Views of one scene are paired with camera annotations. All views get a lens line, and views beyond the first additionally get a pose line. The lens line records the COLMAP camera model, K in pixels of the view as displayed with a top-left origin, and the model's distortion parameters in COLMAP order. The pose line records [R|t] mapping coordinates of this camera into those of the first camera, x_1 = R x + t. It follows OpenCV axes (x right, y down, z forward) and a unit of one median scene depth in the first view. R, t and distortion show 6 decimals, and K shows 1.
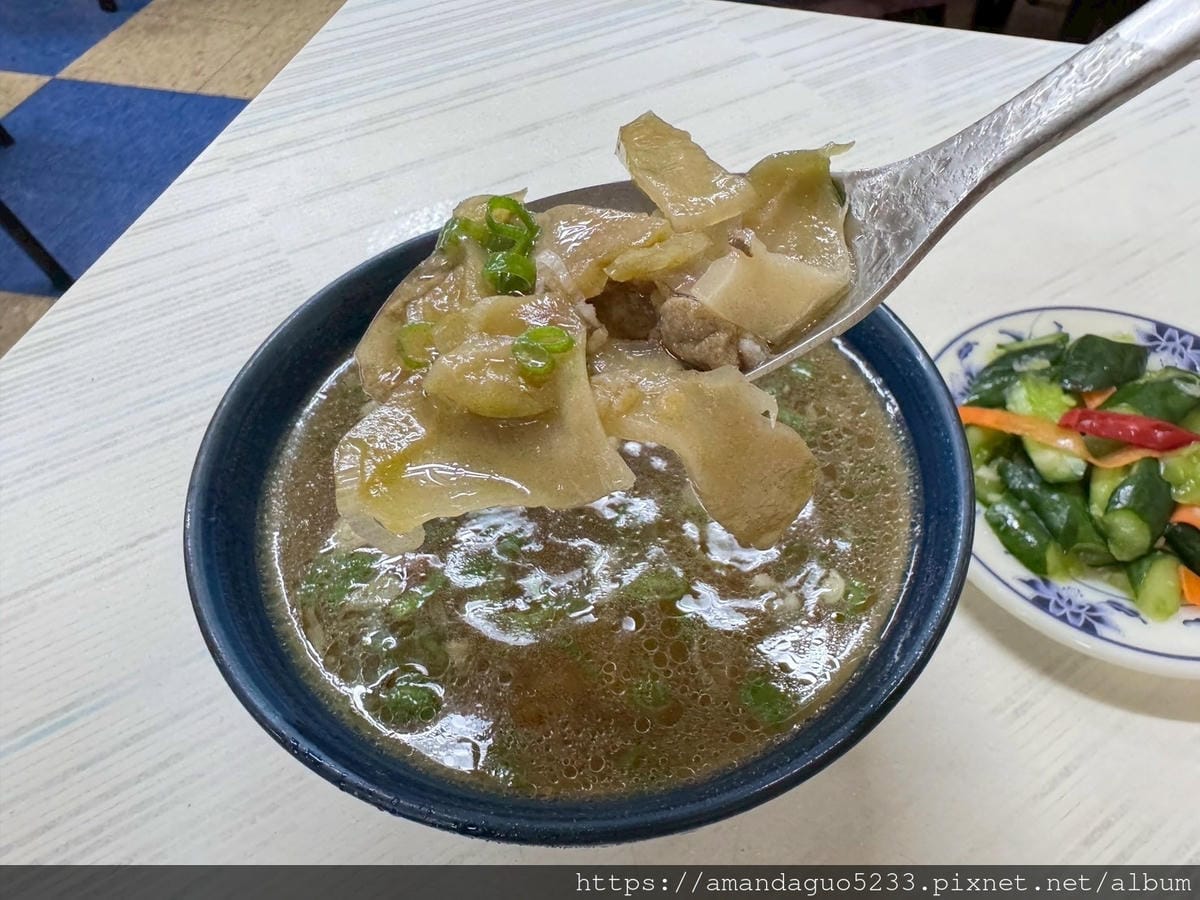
lens RADIAL K [[859.4, 0, 703.8], [0, 859.4, 440.3], [0, 0, 1]] dist [-0.001055, -0.001270]
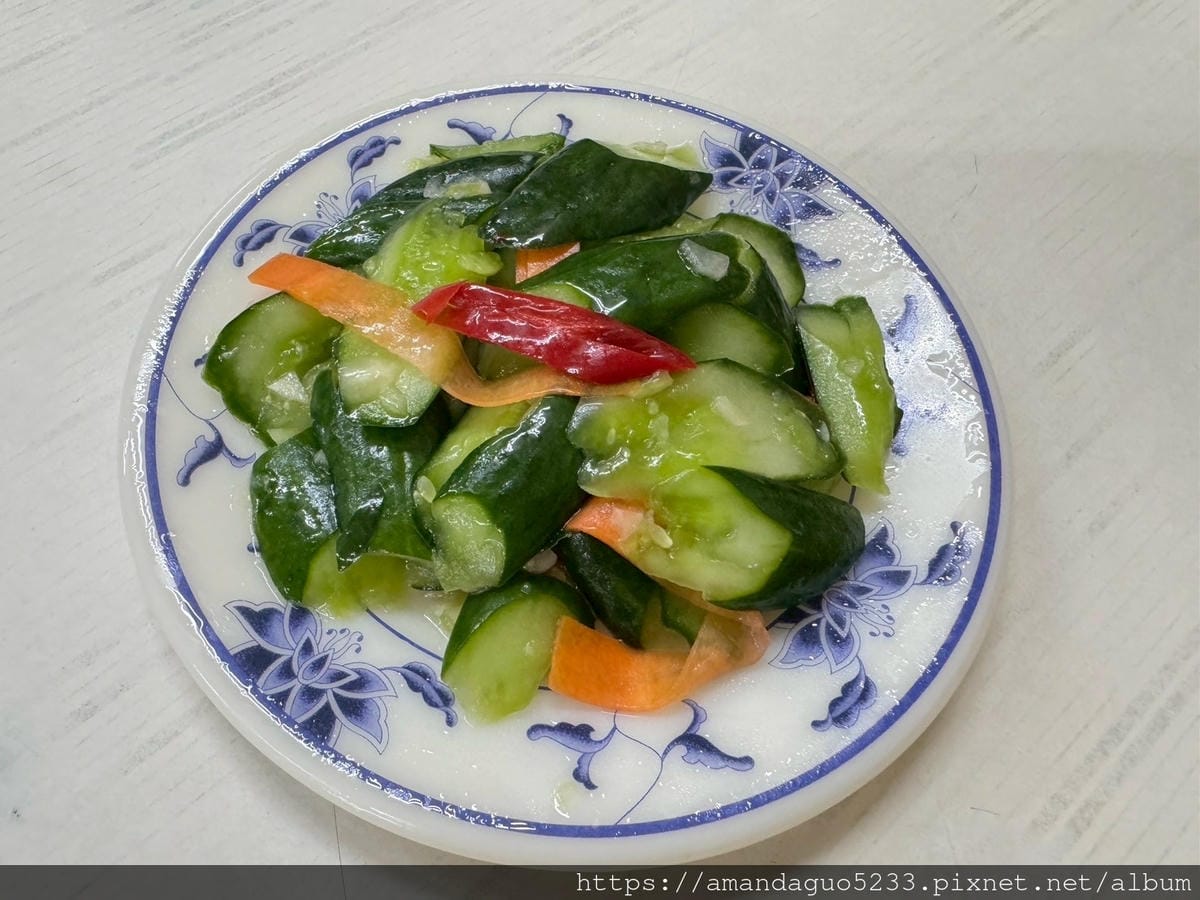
lens RADIAL K [[895.0, 0, 497.8], [0, 895.0, 449.7], [0, 0, 1]] dist [-0.002206, -0.001574]
pose [[0.992553, 0.103953, -0.063506, 0.516409], [-0.088609, 0.973848, 0.209207, -0.054470], [0.083593, -0.202022, 0.975807, 0.478324]]
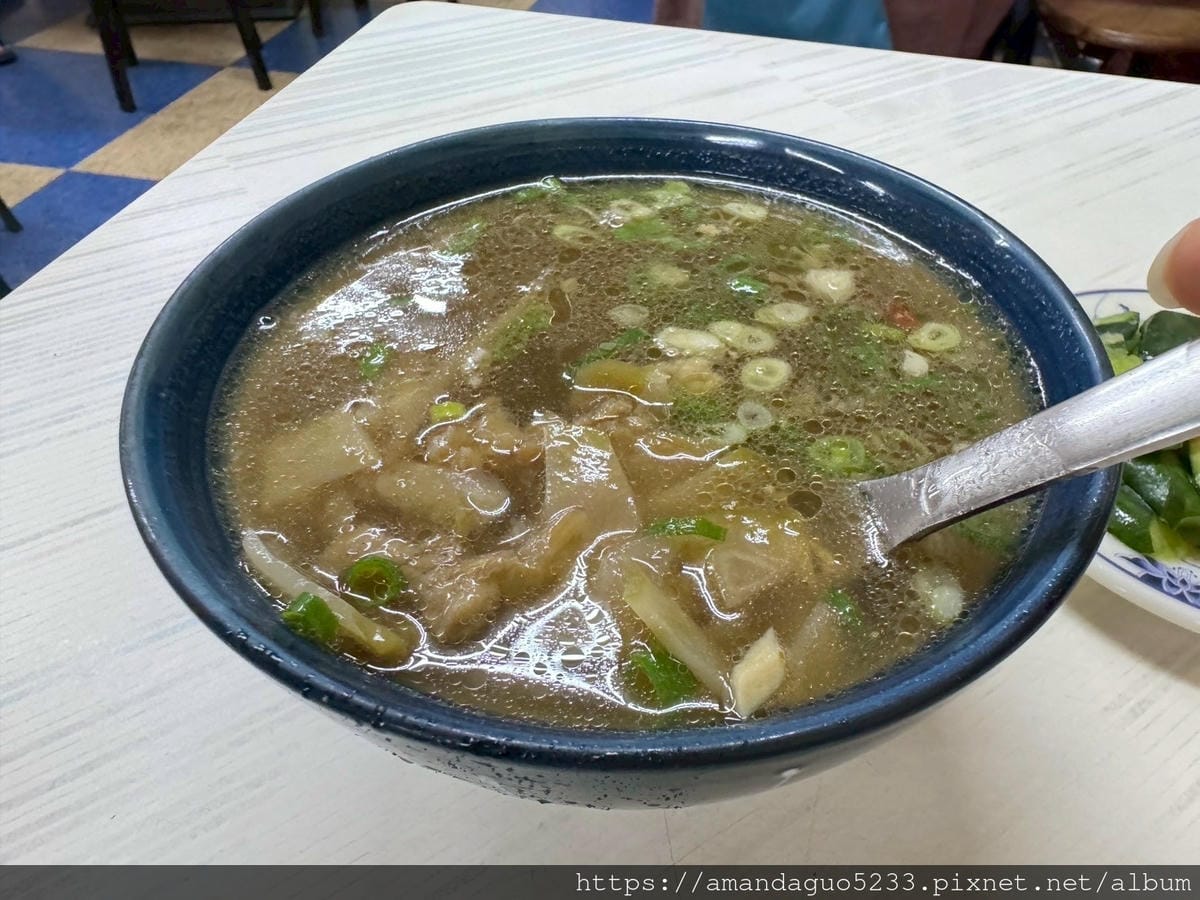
lens RADIAL K [[858.2, 0, 704.5], [0, 858.2, 440.2], [0, 0, 1]] dist [0.000486, -0.002889]
pose [[0.999960, 0.002721, 0.008512, -0.050989], [-0.001656, 0.992440, -0.122717, 0.143994], [-0.008782, 0.122698, 0.992405, 0.137969]]
